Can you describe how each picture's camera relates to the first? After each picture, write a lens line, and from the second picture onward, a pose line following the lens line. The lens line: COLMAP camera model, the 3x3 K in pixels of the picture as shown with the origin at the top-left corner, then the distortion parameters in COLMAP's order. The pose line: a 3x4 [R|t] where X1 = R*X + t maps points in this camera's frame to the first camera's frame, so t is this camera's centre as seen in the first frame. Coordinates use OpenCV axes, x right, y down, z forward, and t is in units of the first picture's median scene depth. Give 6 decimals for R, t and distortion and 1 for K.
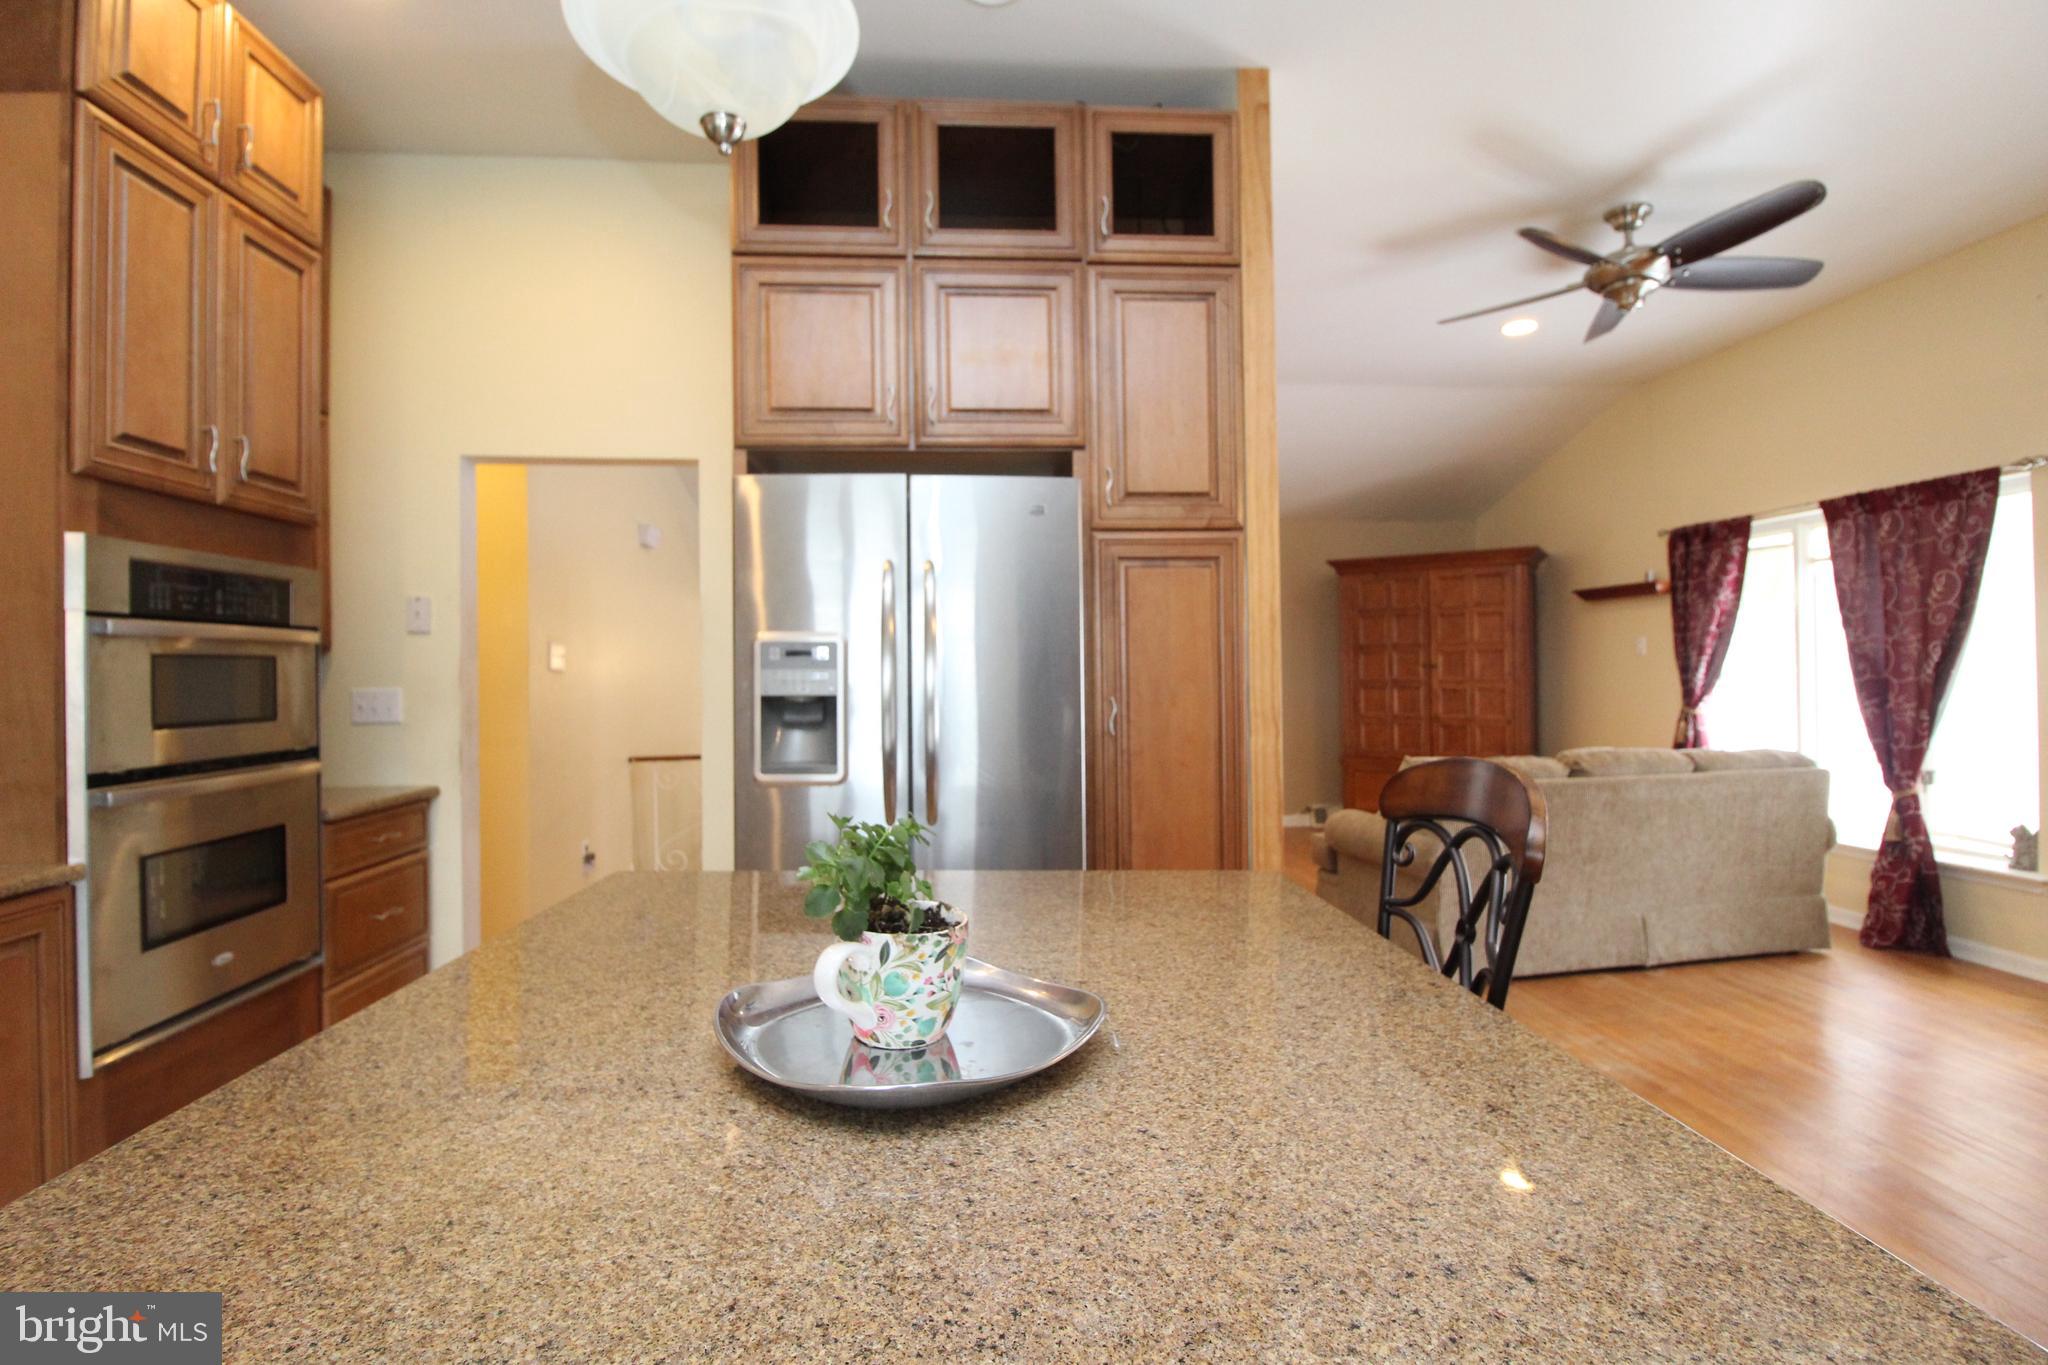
lens RADIAL K [[948.6, 0, 1017.6], [0, 948.6, 670.9], [0, 0, 1]] dist [-0.009519, -0.007850]
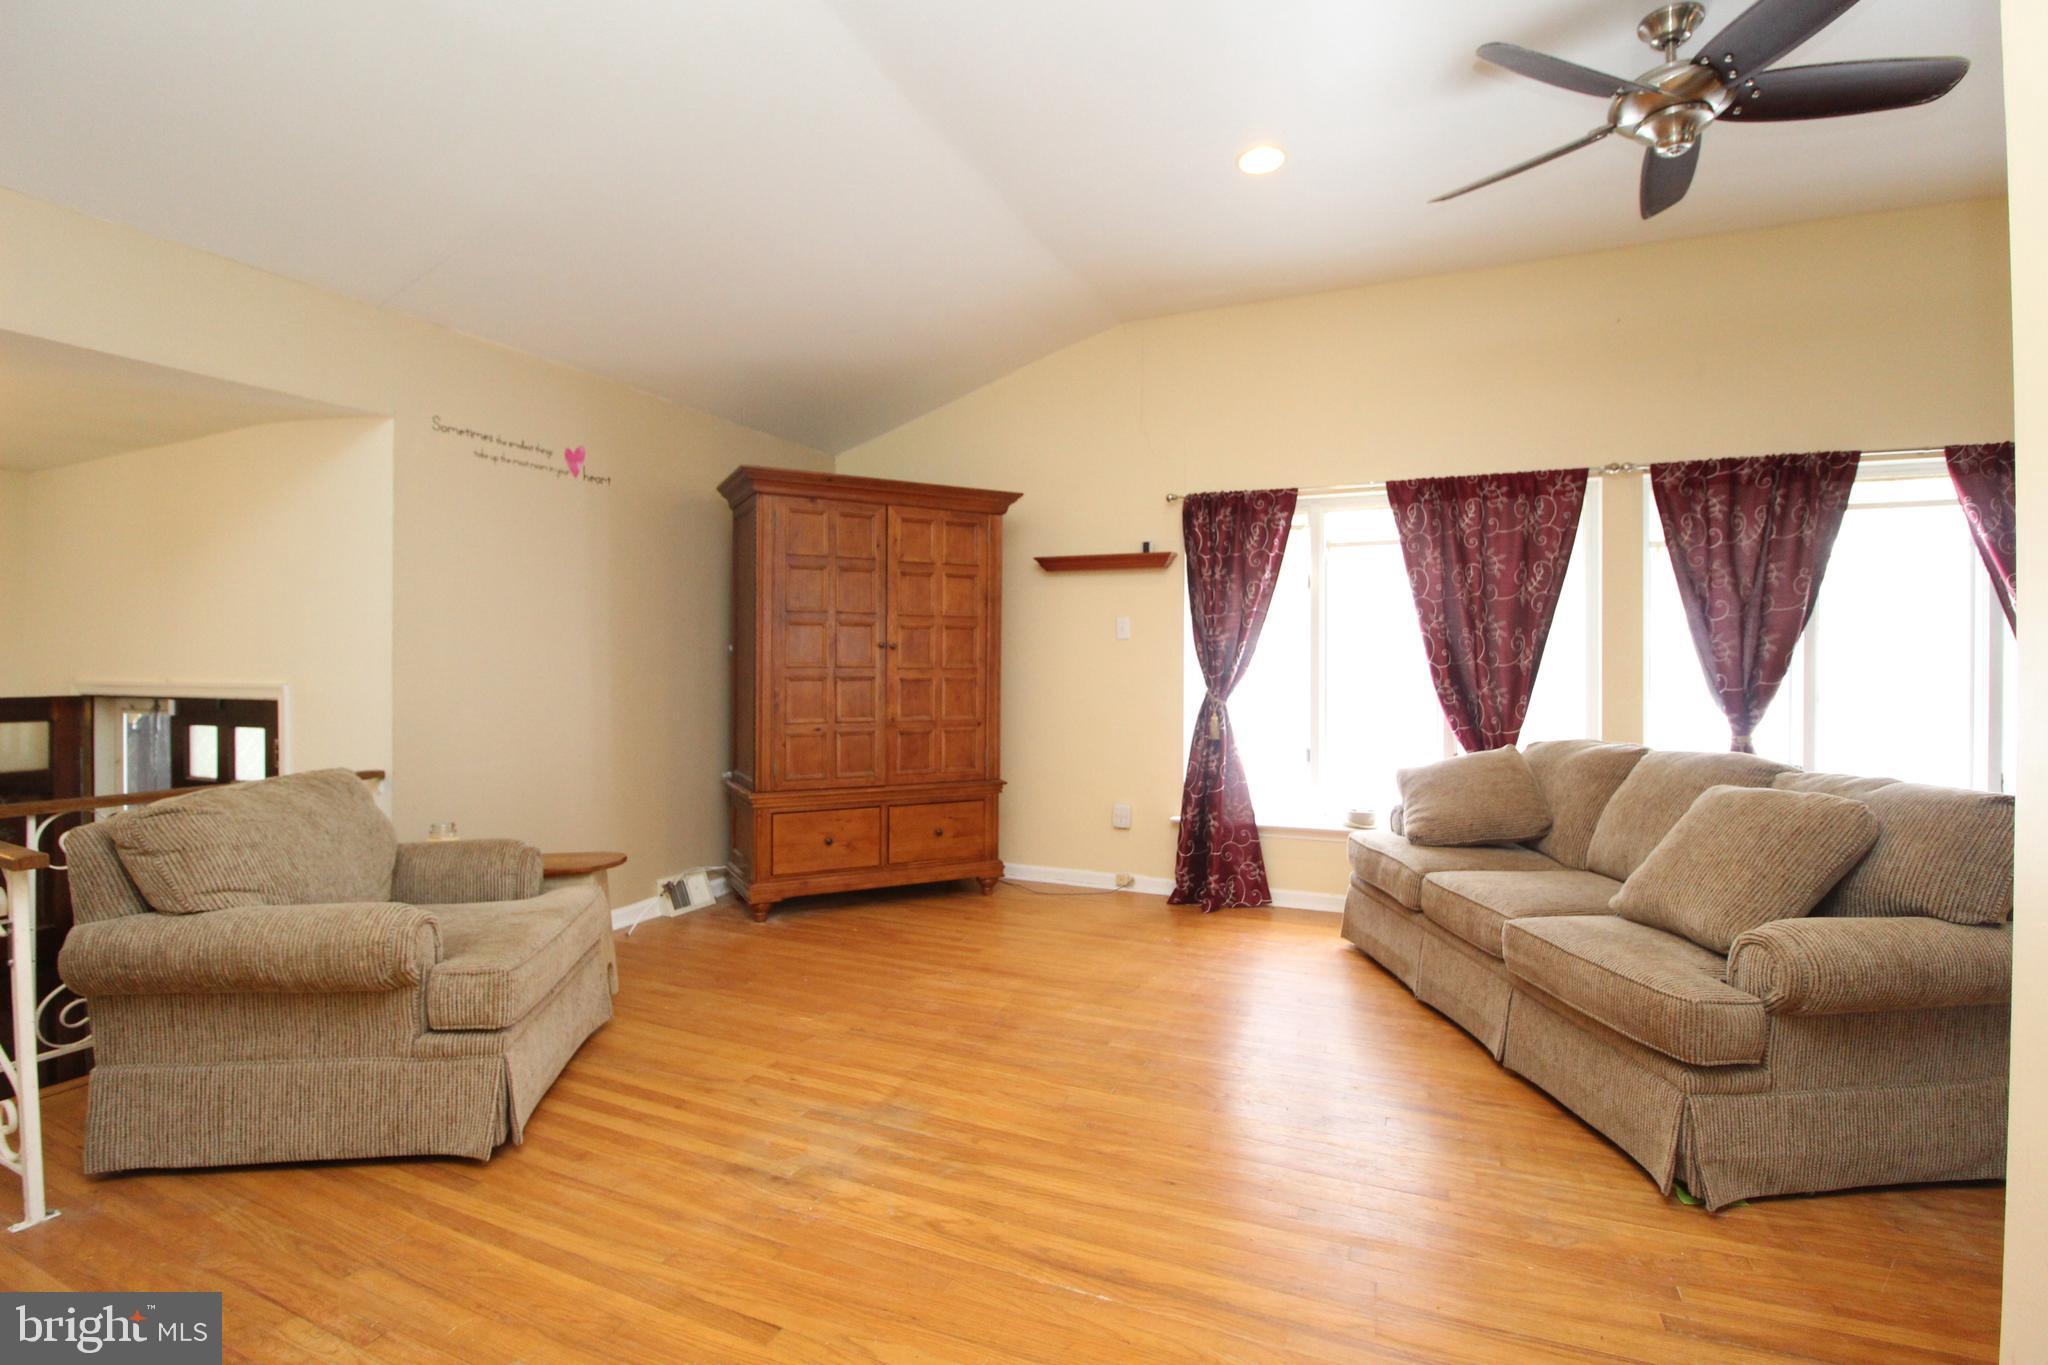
lens RADIAL K [[948.6, 0, 1028.1], [0, 948.6, 670.8], [0, 0, 1]] dist [-0.009519, -0.007850]
pose [[0.474146, 0.004401, 0.880435, -0.123015], [-0.009534, 0.999955, 0.000136, 0.011848], [-0.880394, -0.008459, 0.474167, 0.610008]]
